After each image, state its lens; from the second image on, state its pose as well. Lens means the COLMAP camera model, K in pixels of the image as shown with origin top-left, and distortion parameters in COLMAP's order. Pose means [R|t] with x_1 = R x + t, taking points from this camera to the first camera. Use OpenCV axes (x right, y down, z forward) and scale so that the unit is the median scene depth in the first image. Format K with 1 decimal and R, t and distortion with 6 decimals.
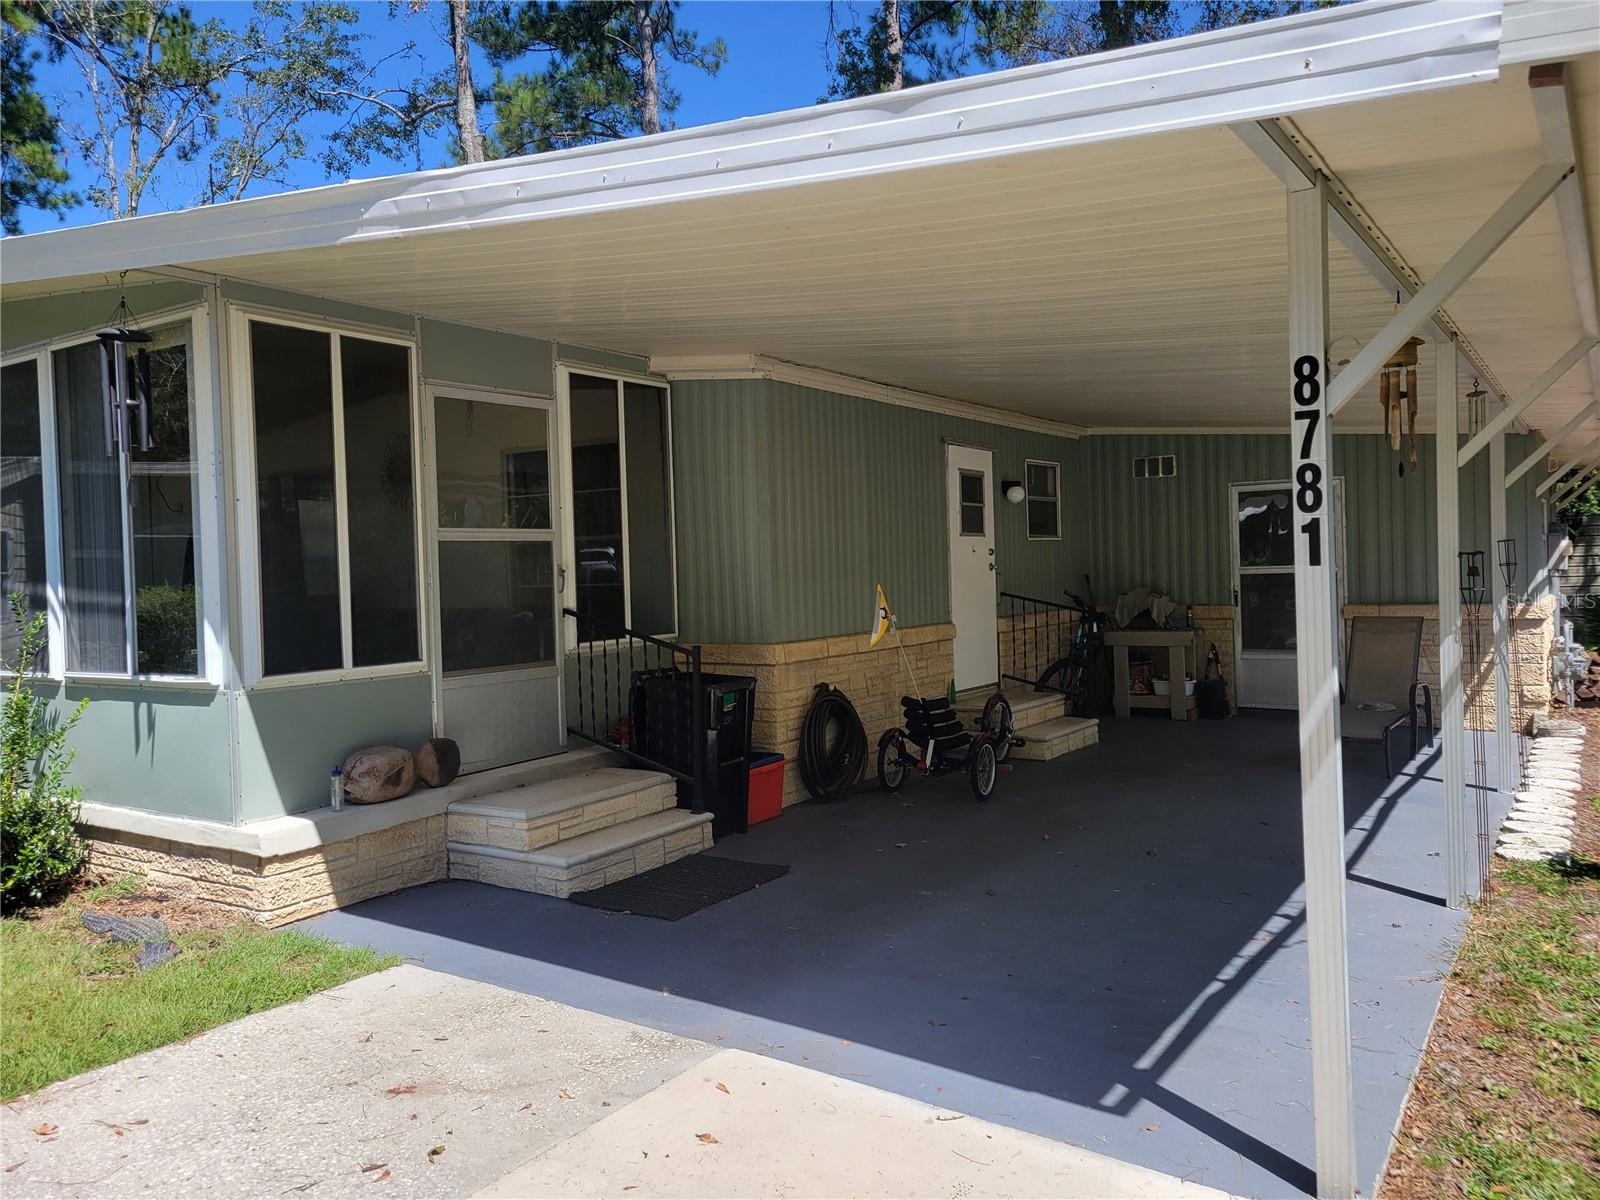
lens RADIAL K [[1202.4, 0, 792.9], [0, 1202.4, 594.5], [0, 0, 1]] dist [0.049942, -0.029042]
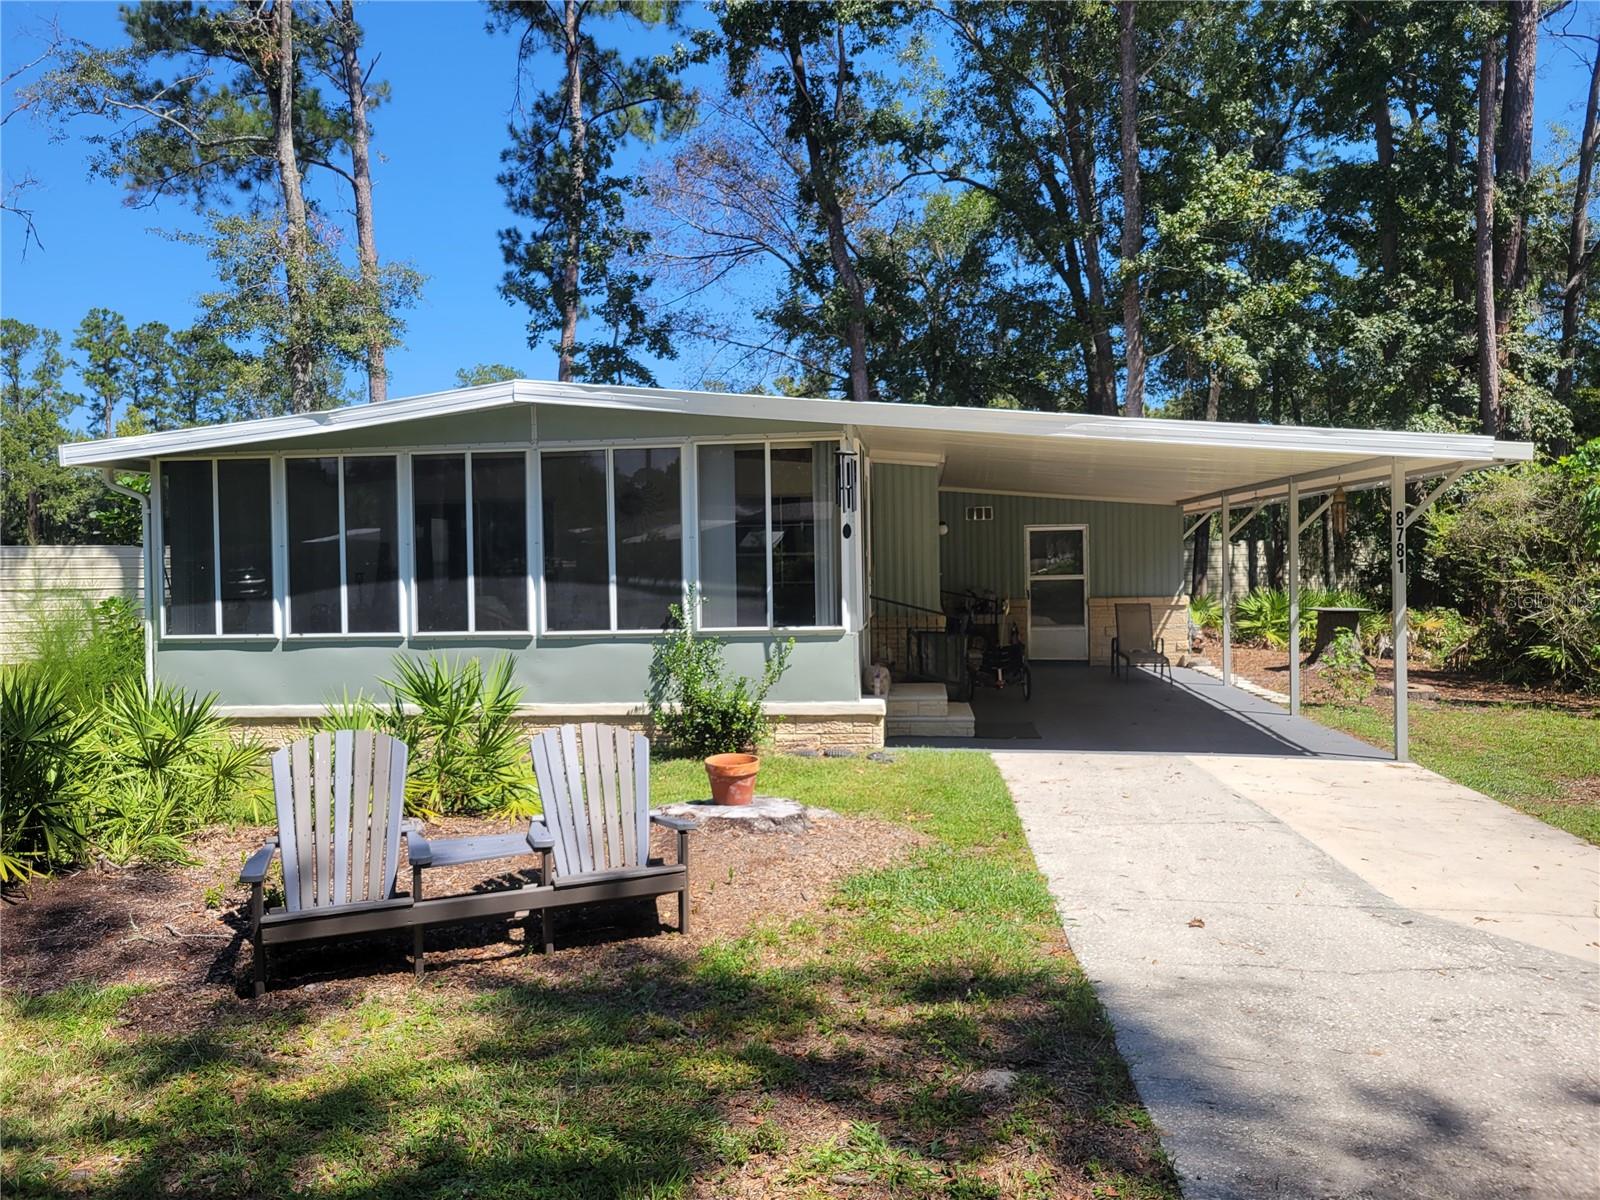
lens RADIAL K [[1202.4, 0, 791.4], [0, 1202.4, 585.8], [0, 0, 1]] dist [0.049942, -0.029042]
pose [[0.885048, 0.005957, 0.465462, -1.003096], [0.001306, 0.999882, -0.015279, 0.023062], [-0.465499, 0.014131, 0.884936, -0.456190]]
